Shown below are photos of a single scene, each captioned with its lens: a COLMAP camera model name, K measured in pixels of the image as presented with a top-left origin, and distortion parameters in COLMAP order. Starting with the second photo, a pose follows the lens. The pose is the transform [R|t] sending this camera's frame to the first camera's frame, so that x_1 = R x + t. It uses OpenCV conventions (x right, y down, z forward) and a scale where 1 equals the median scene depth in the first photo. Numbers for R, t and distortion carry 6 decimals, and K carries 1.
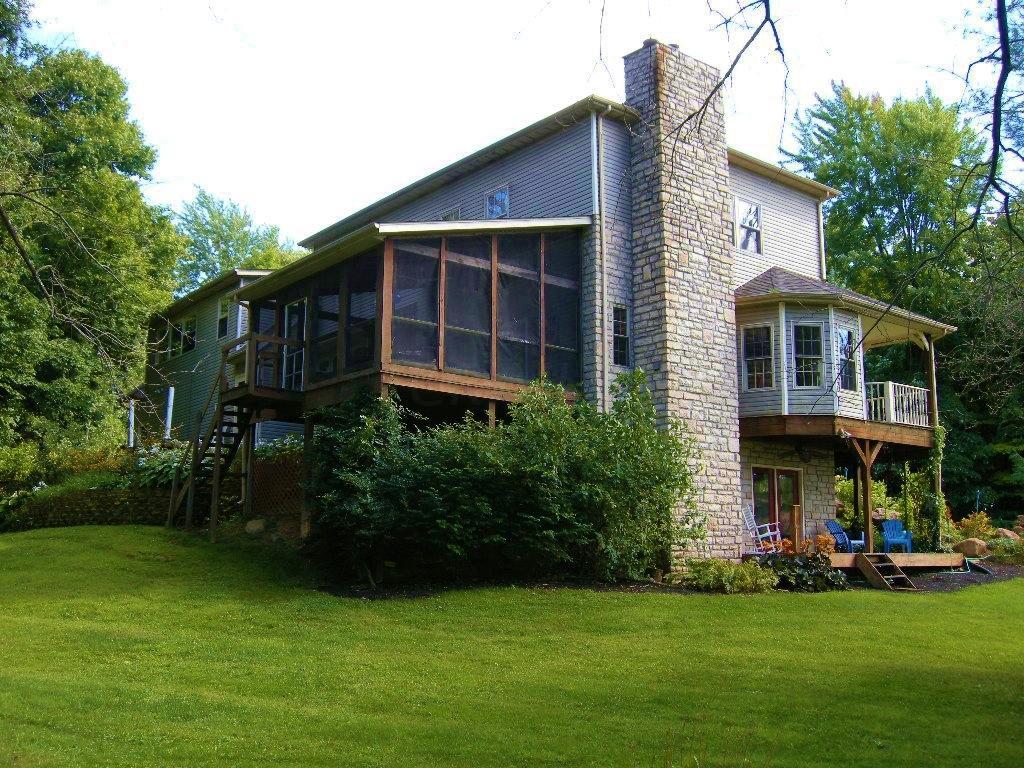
lens RADIAL K [[720.1, 0, 484.5], [0, 720.1, 384.9], [0, 0, 1]] dist [-0.170327, 0.070981]
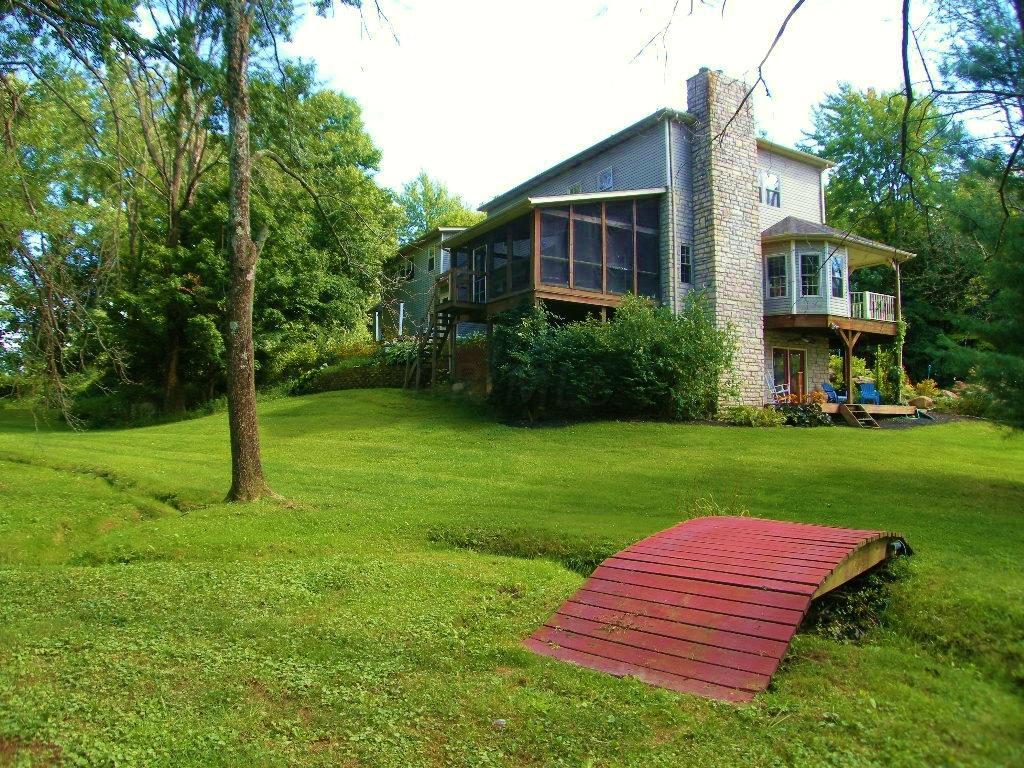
lens RADIAL K [[720.1, 0, 484.5], [0, 720.1, 384.9], [0, 0, 1]] dist [-0.170327, 0.070981]
pose [[0.986949, -0.005967, -0.160920, 0.004255], [0.025225, 0.992705, 0.117900, 0.000154], [0.159043, -0.120421, 0.979900, -0.629025]]
